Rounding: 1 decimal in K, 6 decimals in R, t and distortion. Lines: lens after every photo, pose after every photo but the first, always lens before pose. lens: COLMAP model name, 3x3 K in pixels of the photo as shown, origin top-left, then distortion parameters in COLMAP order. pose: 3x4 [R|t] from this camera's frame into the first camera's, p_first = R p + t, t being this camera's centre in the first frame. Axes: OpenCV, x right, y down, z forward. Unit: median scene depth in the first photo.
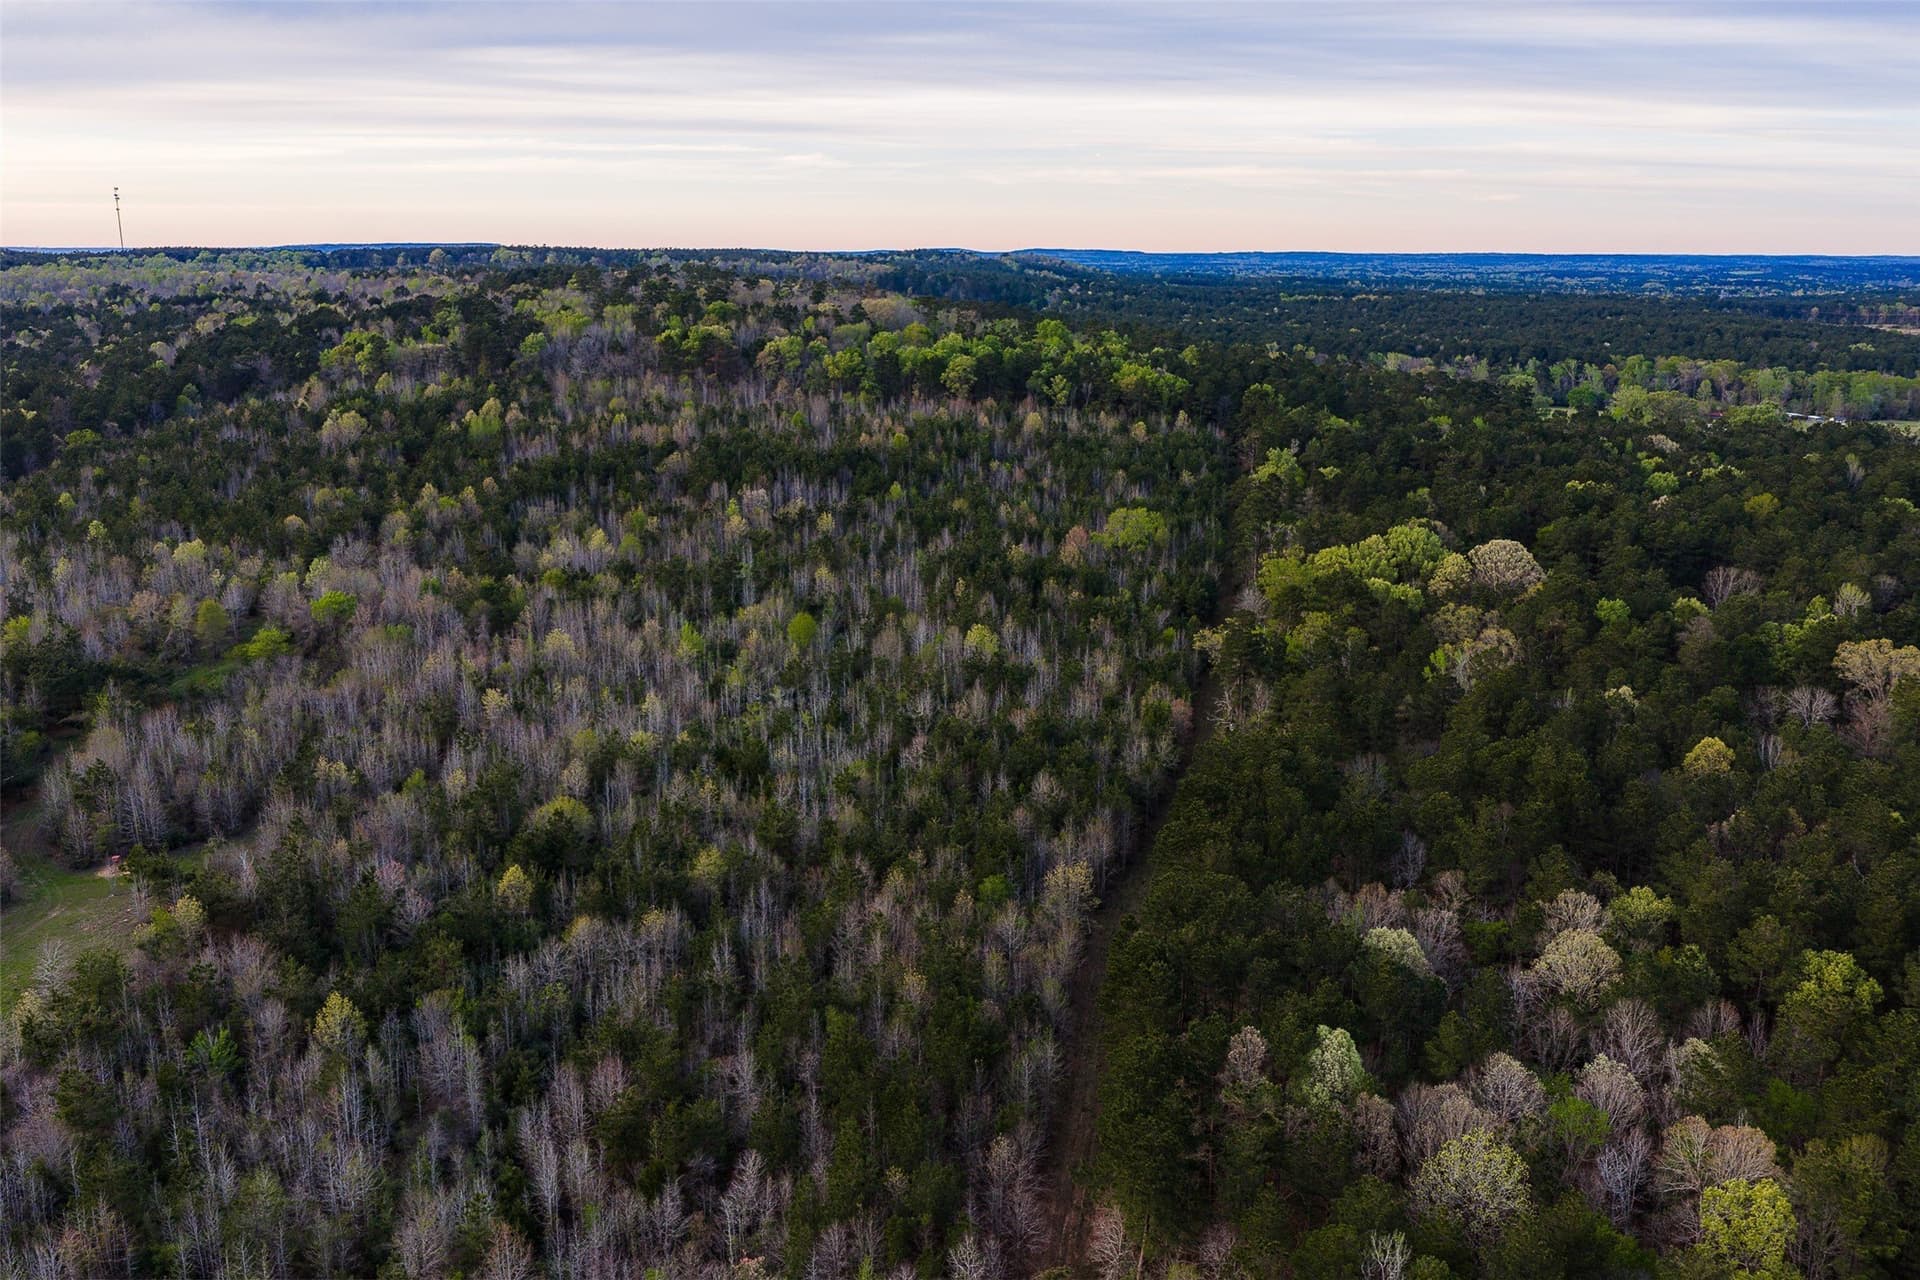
lens RADIAL K [[1590.7, 0, 964.1], [0, 1590.7, 642.1], [0, 0, 1]] dist [0.025049, -0.042004]
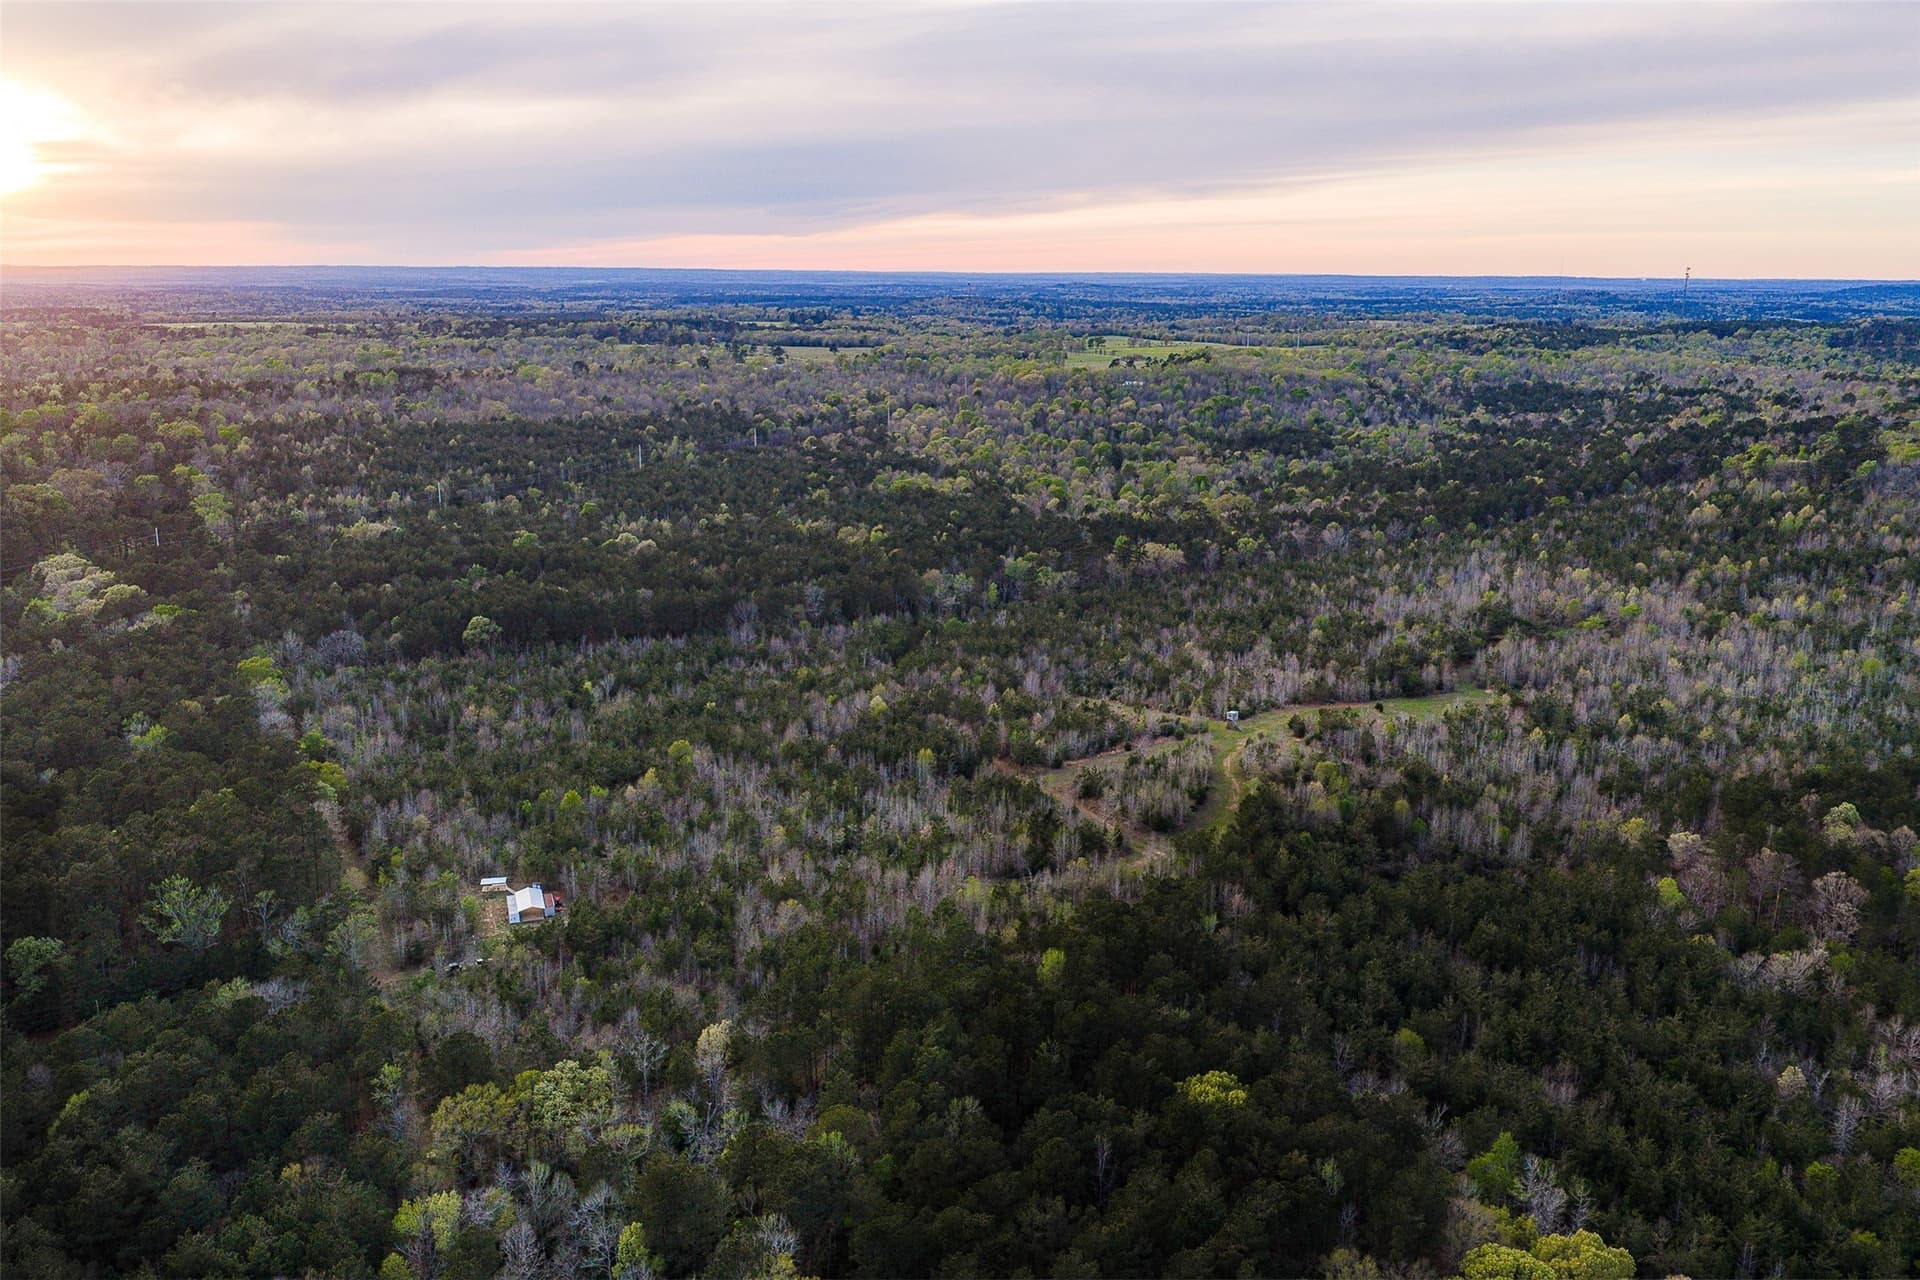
lens RADIAL K [[1590.7, 0, 943.2], [0, 1590.7, 652.6], [0, 0, 1]] dist [0.025049, -0.042004]
pose [[0.607395, 0.186143, -0.772284, 0.493454], [-0.194151, 0.977463, 0.082899, 0.023375], [0.770310, 0.099587, 0.629845, -0.710525]]
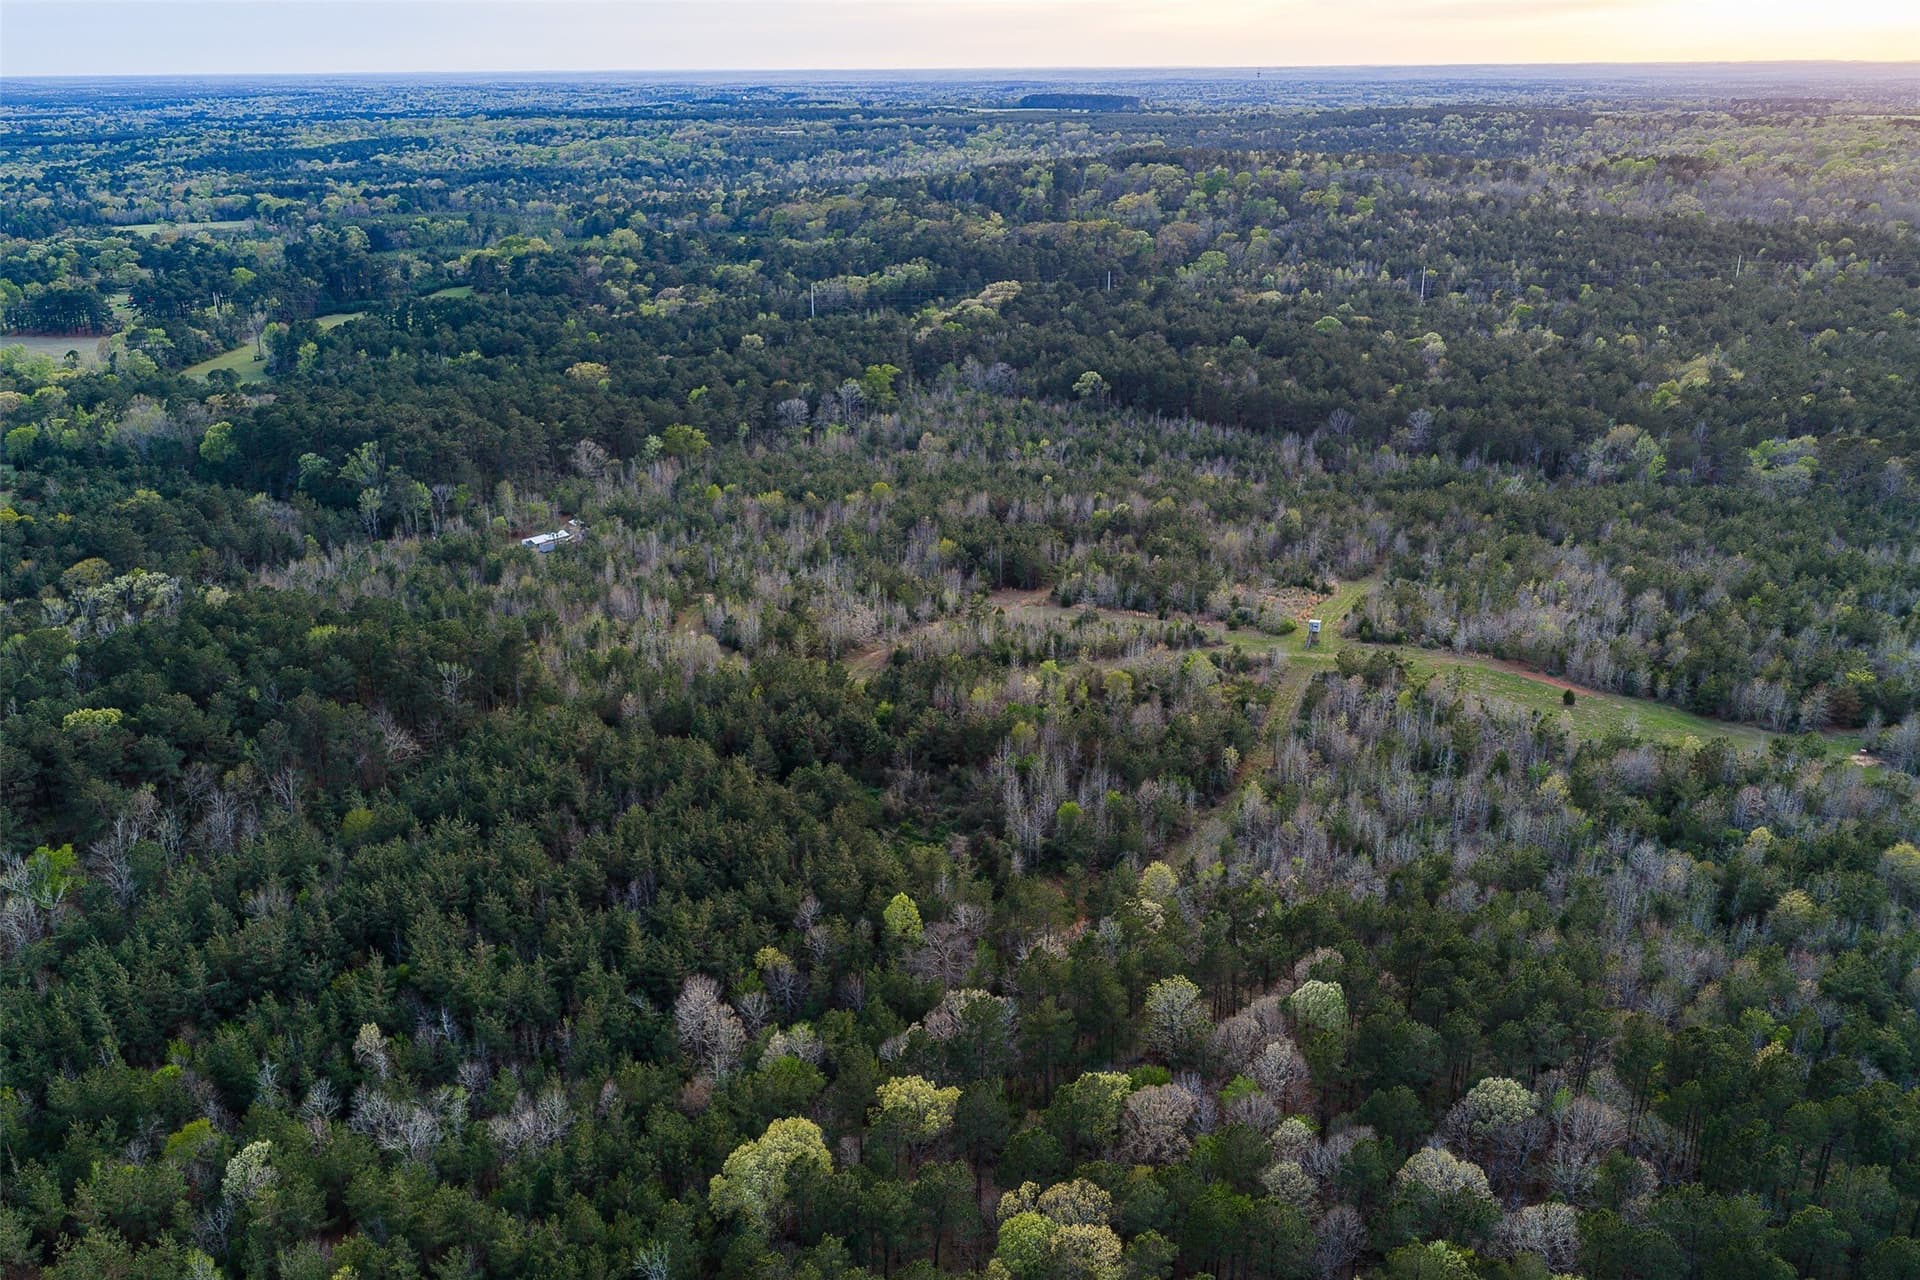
lens RADIAL K [[1590.7, 0, 952.3], [0, 1590.7, 648.3], [0, 0, 1]] dist [0.025049, -0.042004]
pose [[-0.414342, 0.312094, -0.854937, 0.575553], [-0.217846, 0.878051, 0.426110, -0.284023], [0.883665, 0.362800, -0.295825, 0.719591]]
